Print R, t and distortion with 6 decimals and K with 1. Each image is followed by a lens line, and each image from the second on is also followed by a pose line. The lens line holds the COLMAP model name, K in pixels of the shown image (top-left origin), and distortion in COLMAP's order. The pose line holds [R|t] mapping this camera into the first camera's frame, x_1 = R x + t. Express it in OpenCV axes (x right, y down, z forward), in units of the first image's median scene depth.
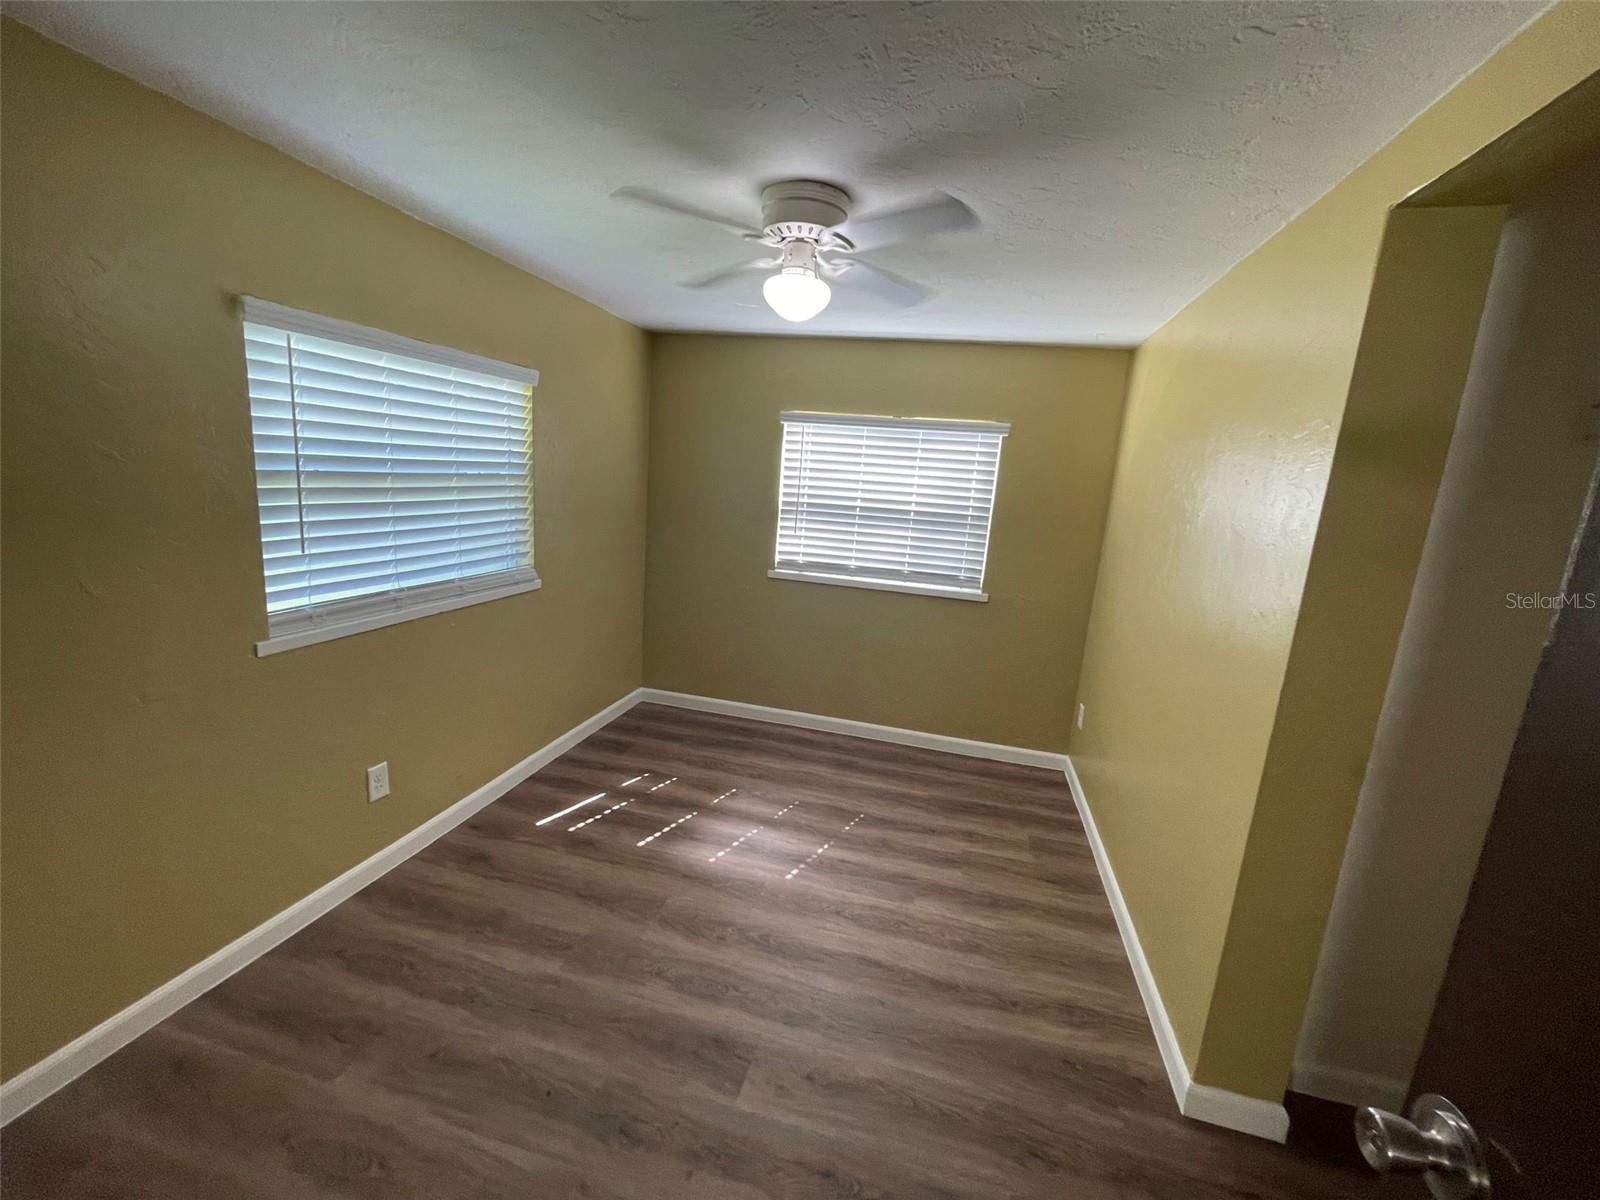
lens RADIAL K [[655.7, 0, 800.0], [0, 655.7, 600.0], [0, 0, 1]] dist [-0.001097, -0.000139]
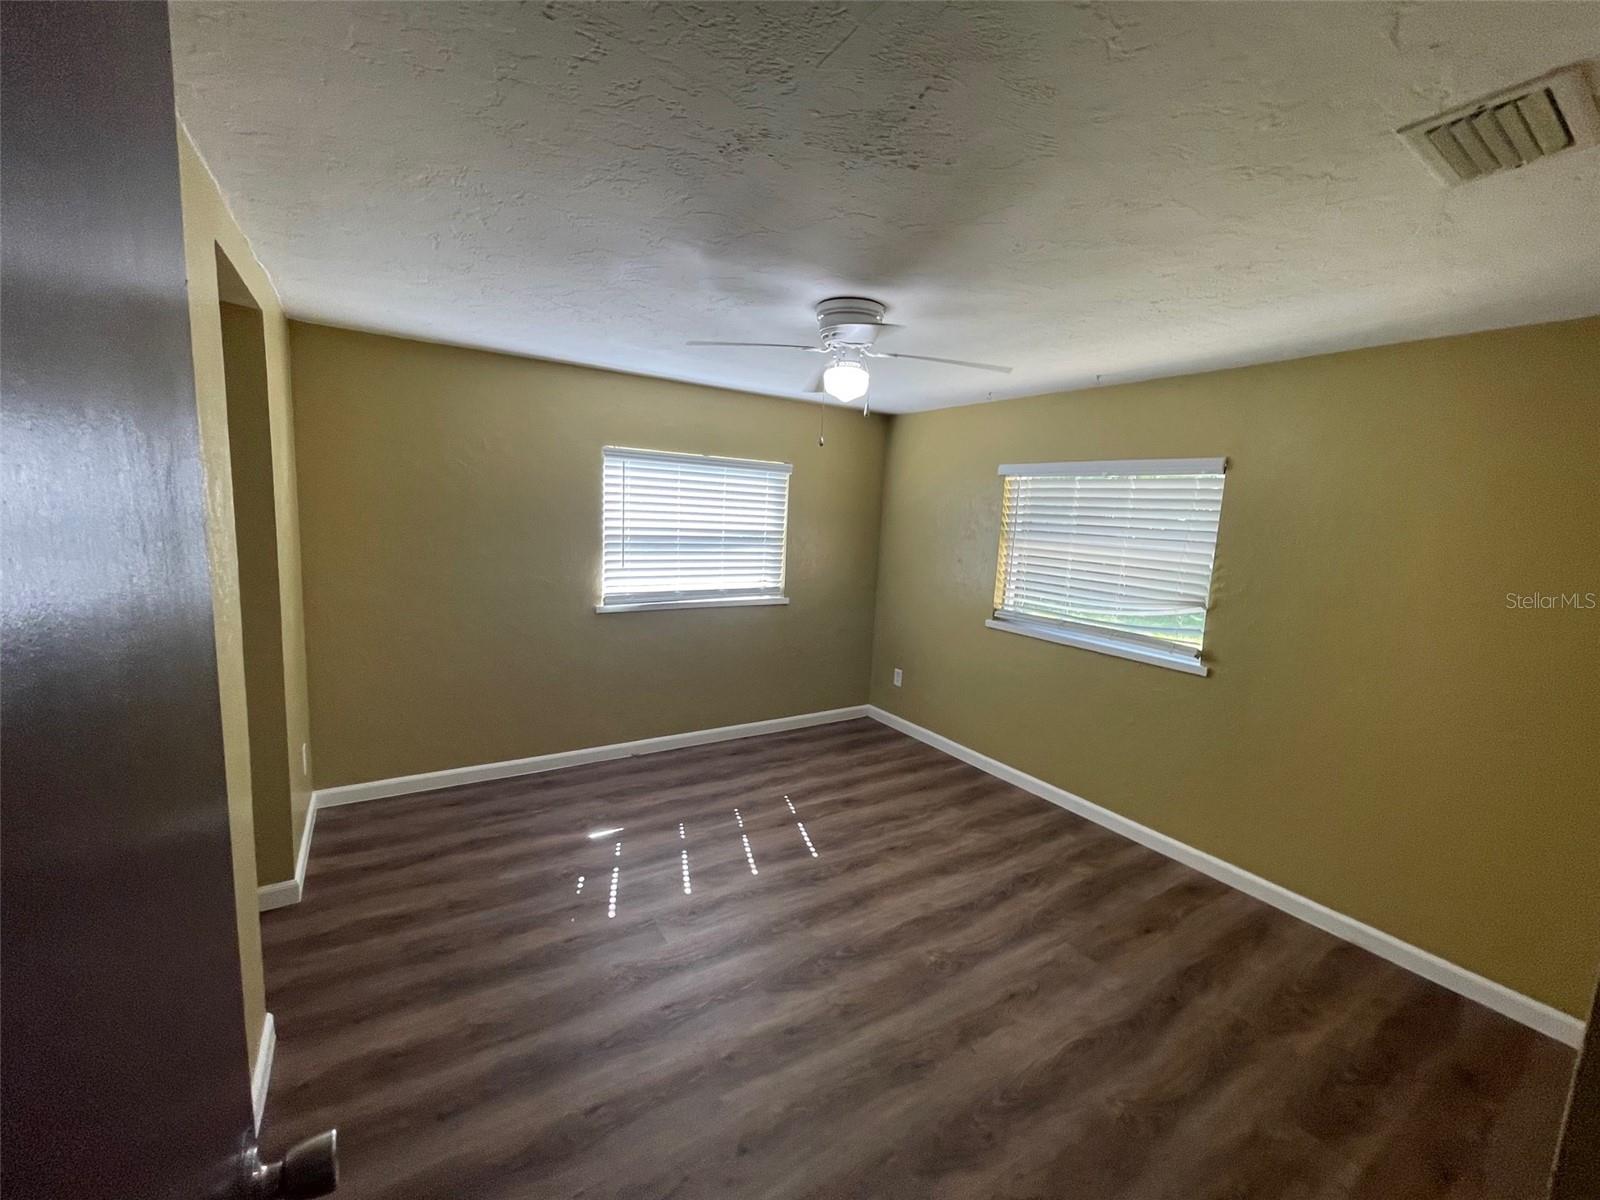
lens RADIAL K [[637.4, 0, 796.4], [0, 637.4, 595.5], [0, 0, 1]] dist [0.000729, 0.000052]
pose [[0.687320, -0.131866, 0.714285, -0.556518], [0.142666, 0.988736, 0.045253, -0.066147], [-0.712206, 0.070801, 0.698390, 0.132885]]
